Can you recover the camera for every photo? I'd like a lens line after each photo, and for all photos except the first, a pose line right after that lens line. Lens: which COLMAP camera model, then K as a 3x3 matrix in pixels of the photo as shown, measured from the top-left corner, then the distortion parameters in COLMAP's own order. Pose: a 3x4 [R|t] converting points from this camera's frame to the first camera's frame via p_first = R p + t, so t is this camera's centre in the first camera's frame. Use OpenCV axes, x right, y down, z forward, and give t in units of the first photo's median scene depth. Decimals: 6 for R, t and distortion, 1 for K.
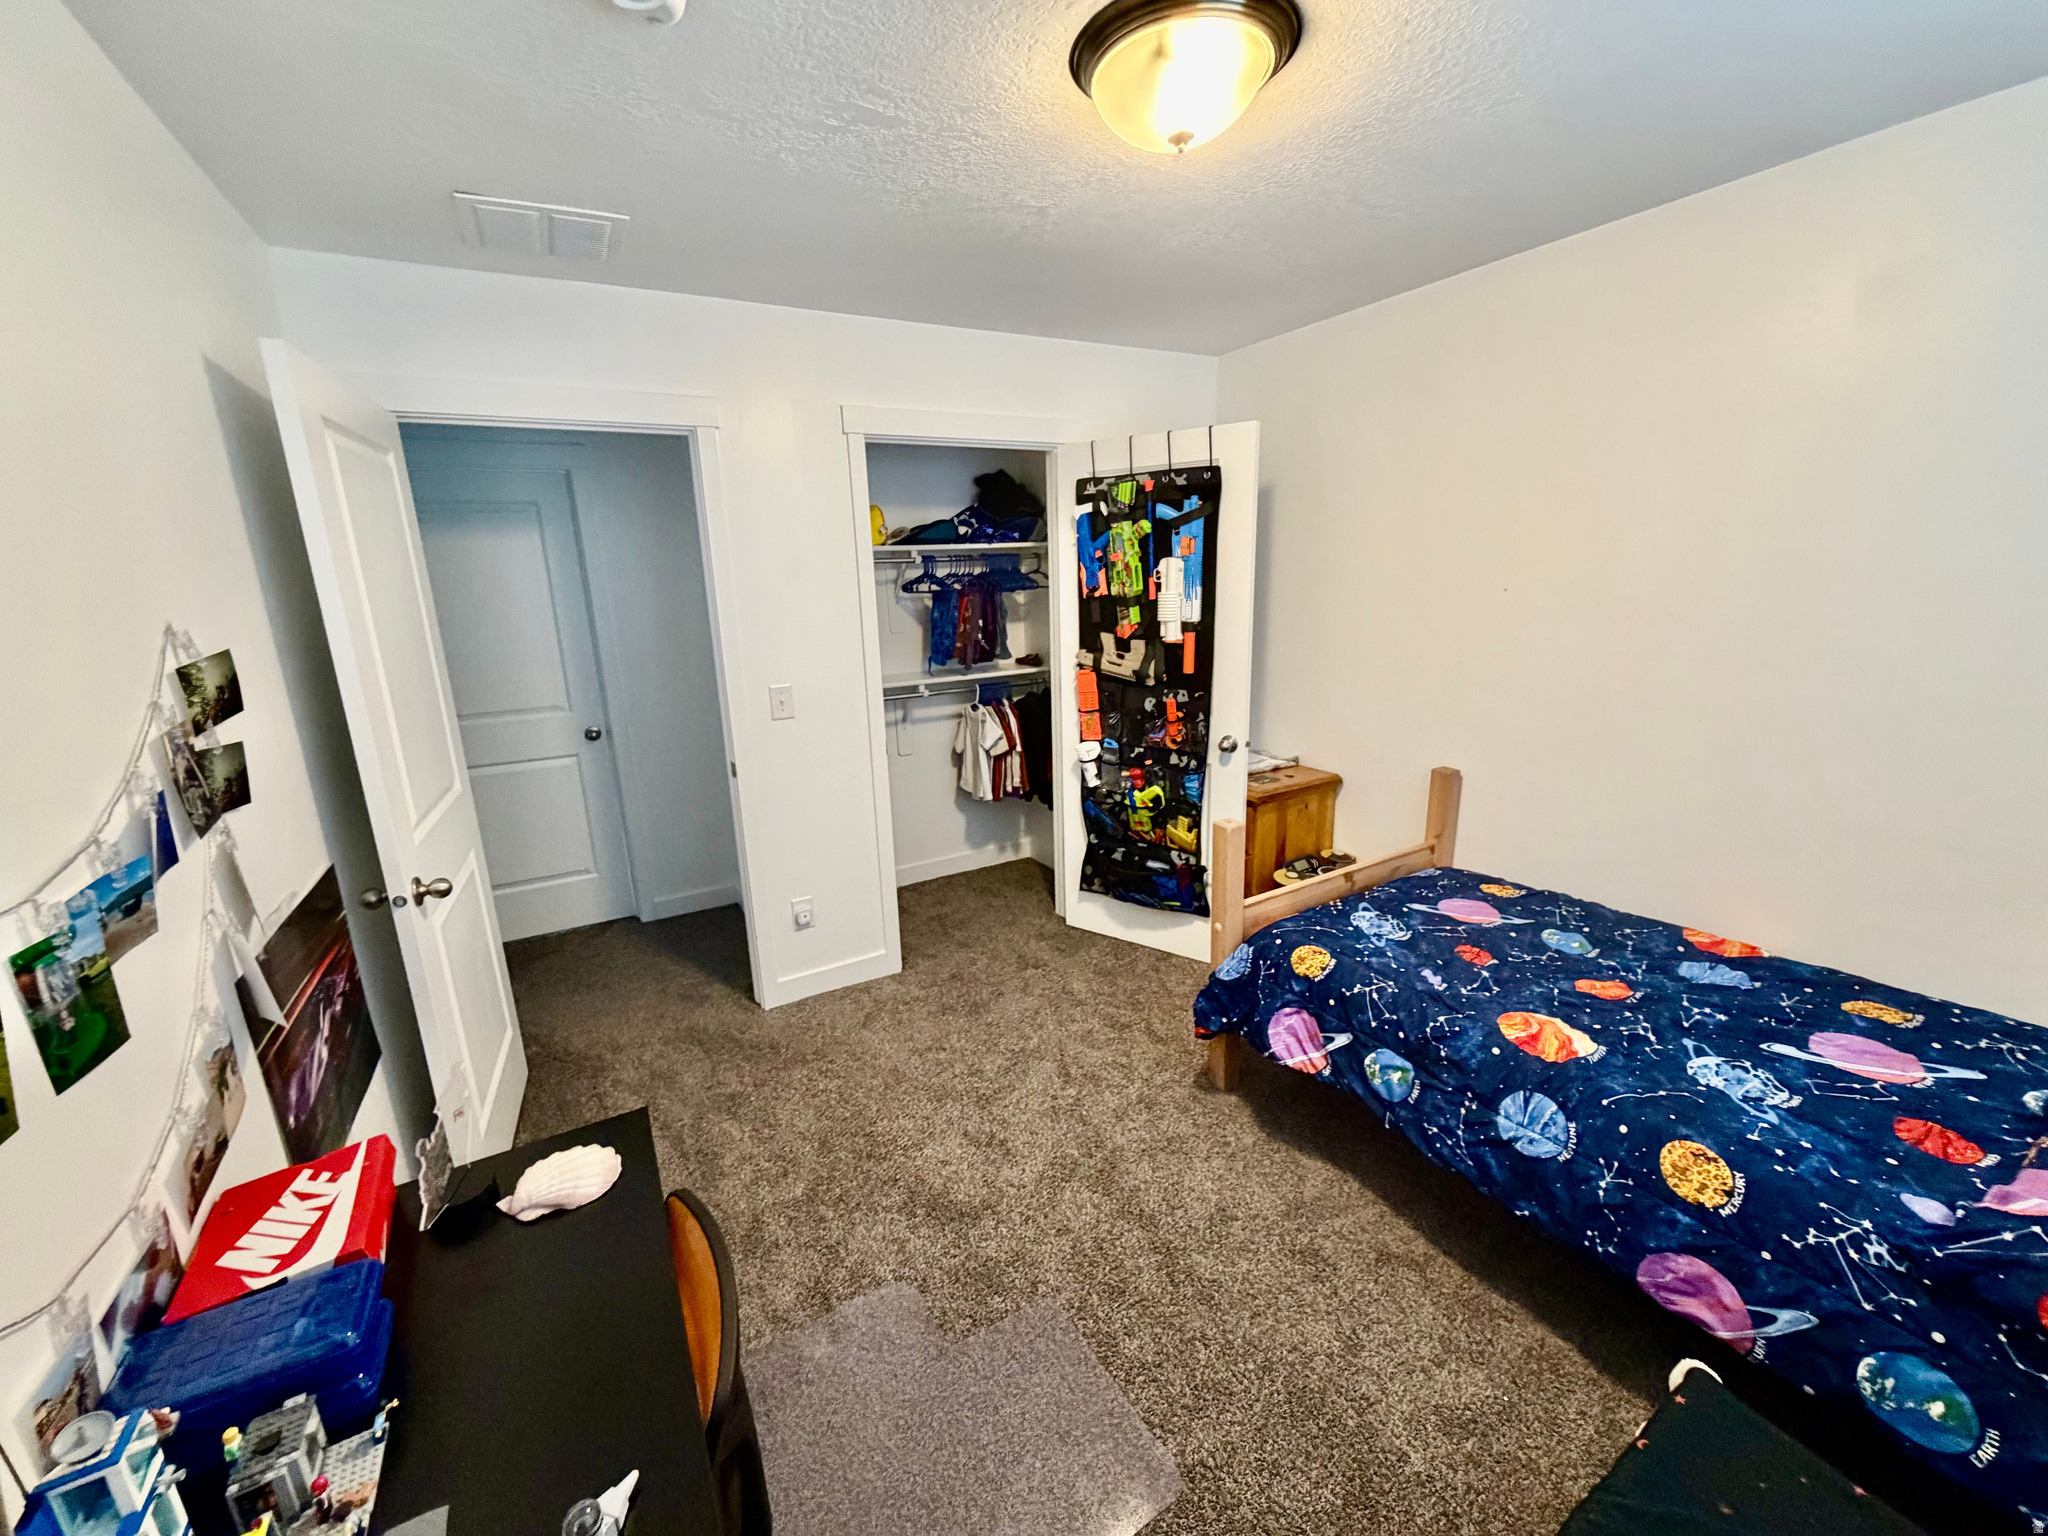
lens RADIAL K [[818.2, 0, 1023.4], [0, 818.2, 774.2], [0, 0, 1]] dist [-0.001884, -0.000076]
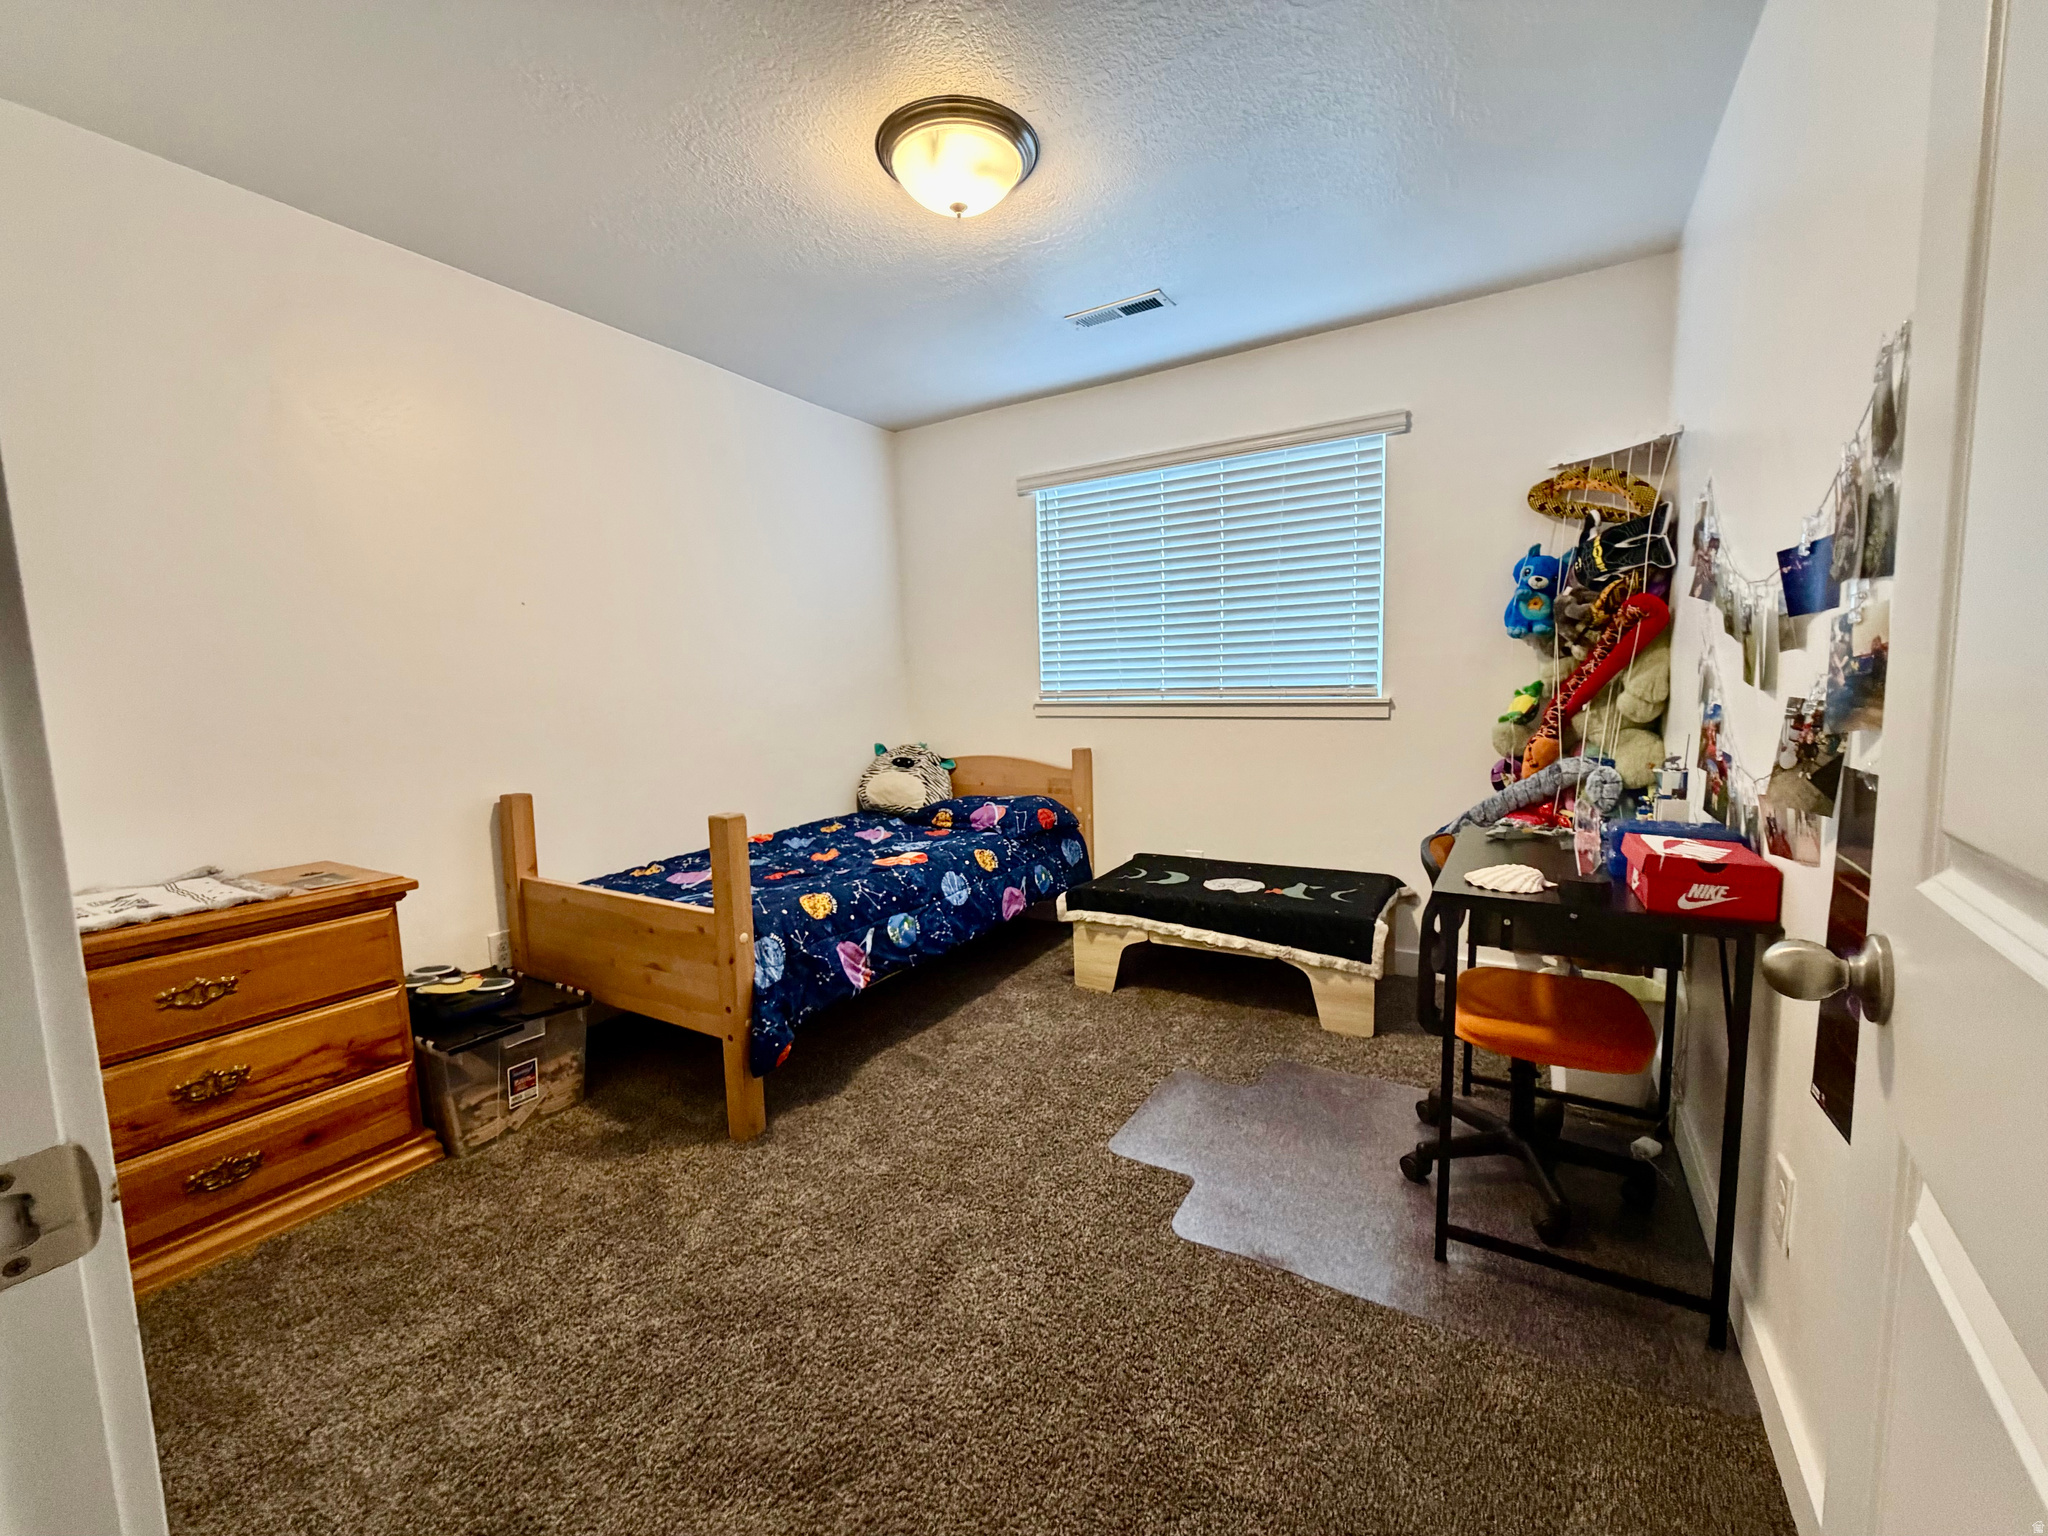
lens RADIAL K [[818.2, 0, 1024.9], [0, 818.2, 764.5], [0, 0, 1]] dist [-0.001884, -0.000076]
pose [[-0.481935, -0.039023, 0.875337, -0.848018], [0.258453, 0.948228, 0.184569, -0.091164], [-0.837222, 0.315184, -0.446899, 1.389321]]
